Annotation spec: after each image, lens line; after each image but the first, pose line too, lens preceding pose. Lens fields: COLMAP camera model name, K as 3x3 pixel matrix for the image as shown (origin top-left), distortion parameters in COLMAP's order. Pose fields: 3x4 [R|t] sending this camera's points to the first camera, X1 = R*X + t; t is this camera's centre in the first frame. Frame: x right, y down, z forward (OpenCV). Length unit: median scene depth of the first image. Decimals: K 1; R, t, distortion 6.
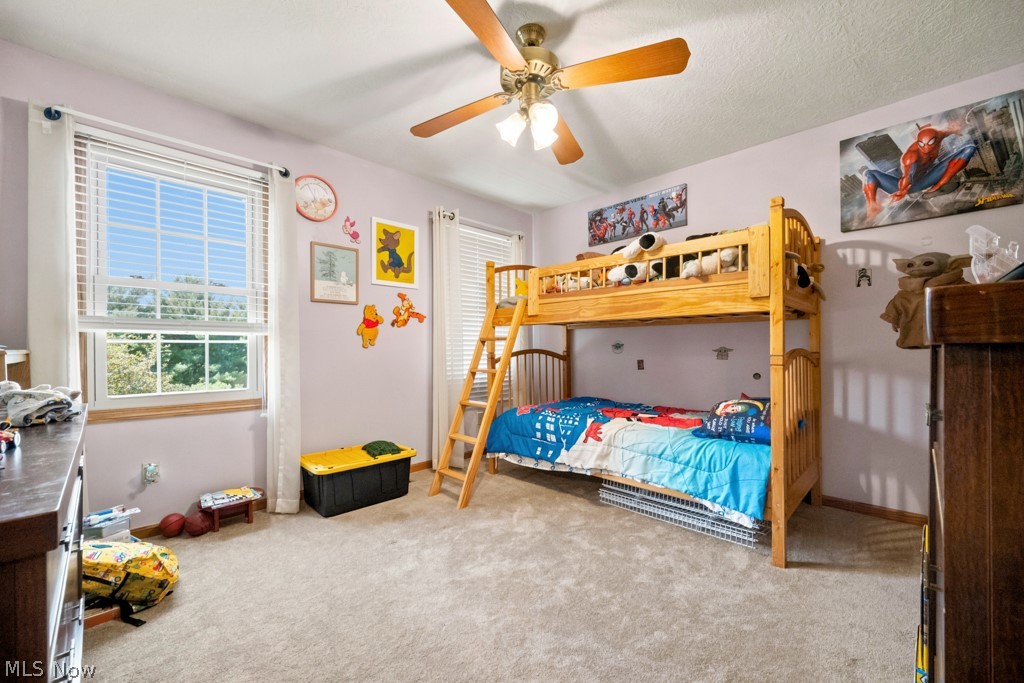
lens RADIAL K [[410.3, 0, 510.7], [0, 410.3, 358.7], [0, 0, 1]] dist [-0.000115, -0.000065]
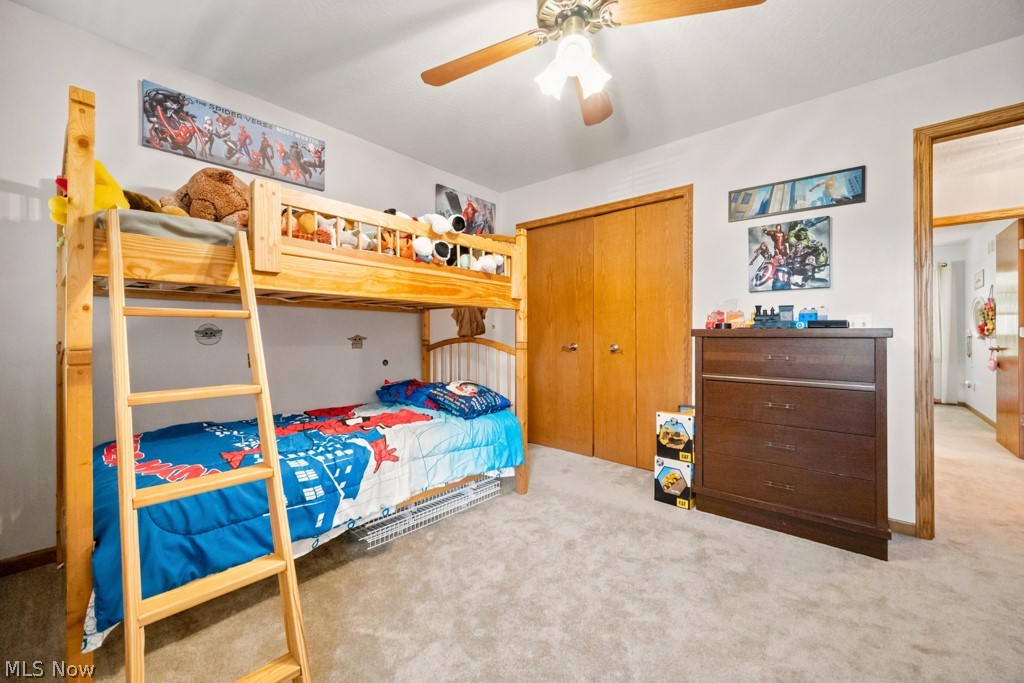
lens RADIAL K [[406.6, 0, 509.2], [0, 406.6, 337.0], [0, 0, 1]] dist [0.000757, 0.000054]
pose [[-0.065162, -0.002052, 0.997873, -0.496941], [0.024370, 0.999696, 0.003647, -0.020996], [-0.997577, 0.024556, -0.065093, 0.774886]]
